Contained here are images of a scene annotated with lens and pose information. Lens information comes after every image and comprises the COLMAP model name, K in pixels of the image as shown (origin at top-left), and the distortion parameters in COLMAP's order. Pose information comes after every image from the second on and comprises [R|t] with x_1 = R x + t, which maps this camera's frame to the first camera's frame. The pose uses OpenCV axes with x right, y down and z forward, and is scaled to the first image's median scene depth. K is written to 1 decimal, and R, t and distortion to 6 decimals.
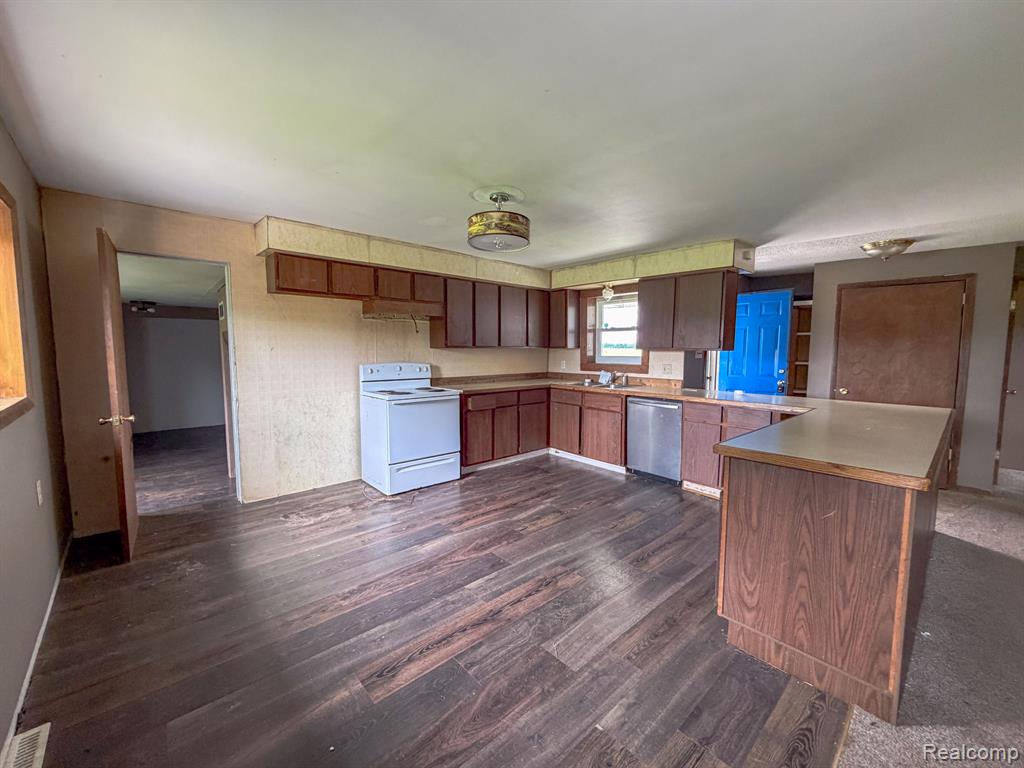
lens RADIAL K [[409.9, 0, 513.0], [0, 409.9, 386.6], [0, 0, 1]] dist [-0.000869, 0.000110]
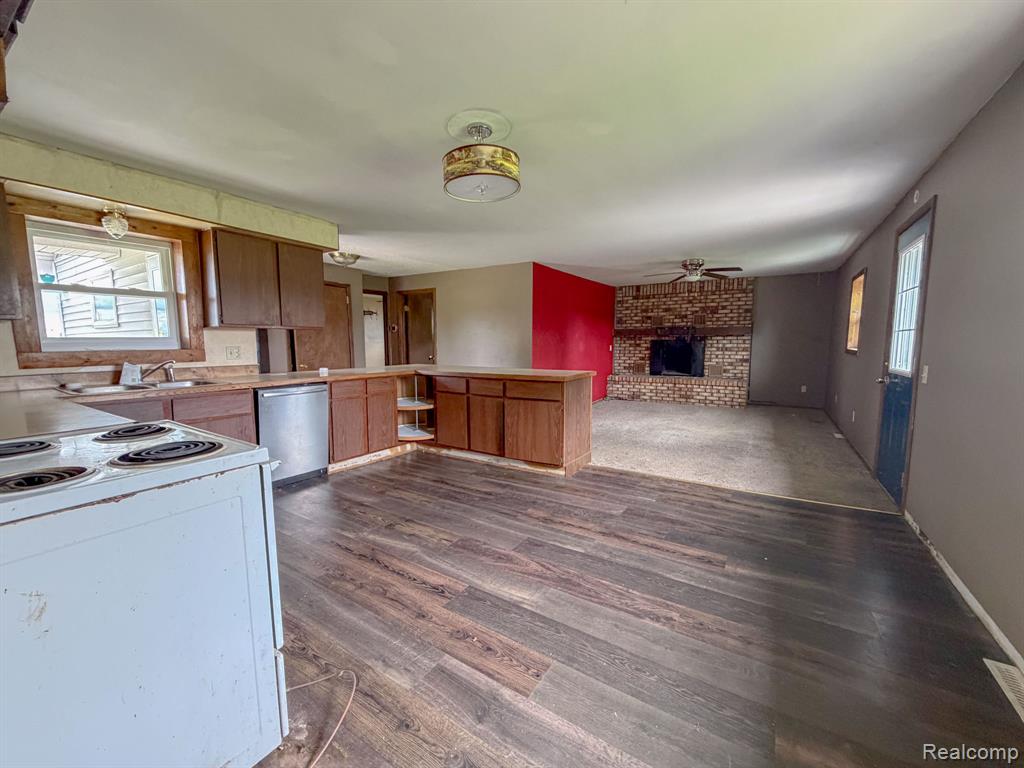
lens RADIAL K [[409.9, 0, 509.4], [0, 409.9, 385.4], [0, 0, 1]] dist [-0.000869, 0.000110]
pose [[-0.249610, -0.108803, 0.962214, -0.928533], [0.089636, 0.986805, 0.134837, -0.071360], [-0.964189, 0.119906, -0.236564, 1.258621]]
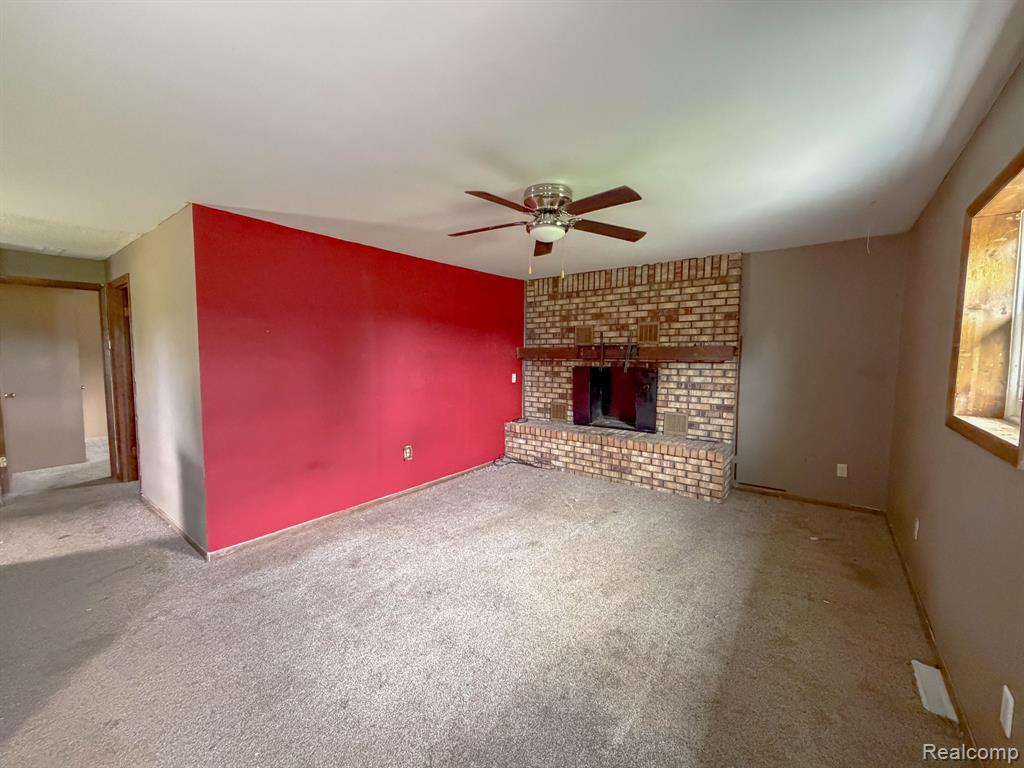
lens RADIAL K [[409.9, 0, 509.5], [0, 409.9, 386.2], [0, 0, 1]] dist [-0.000869, 0.000110]
pose [[-0.158932, -0.080267, 0.984021, 0.104459], [0.082971, 0.992078, 0.094325, -0.001469], [-0.983797, 0.096636, -0.151014, -0.063076]]
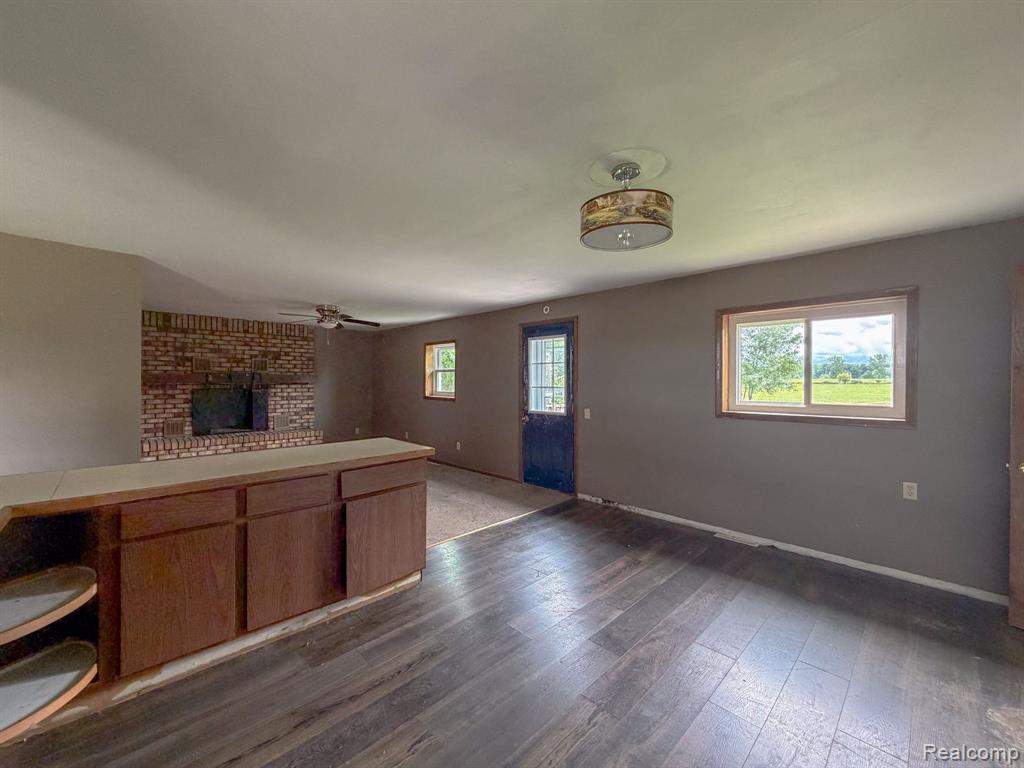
lens RADIAL K [[409.9, 0, 512.2], [0, 409.9, 384.1], [0, 0, 1]] dist [-0.000869, 0.000110]
pose [[-0.999539, -0.007855, -0.029325, 0.187724], [-0.010717, 0.995054, 0.098752, -0.176831], [0.028404, 0.099021, -0.994680, 1.818924]]
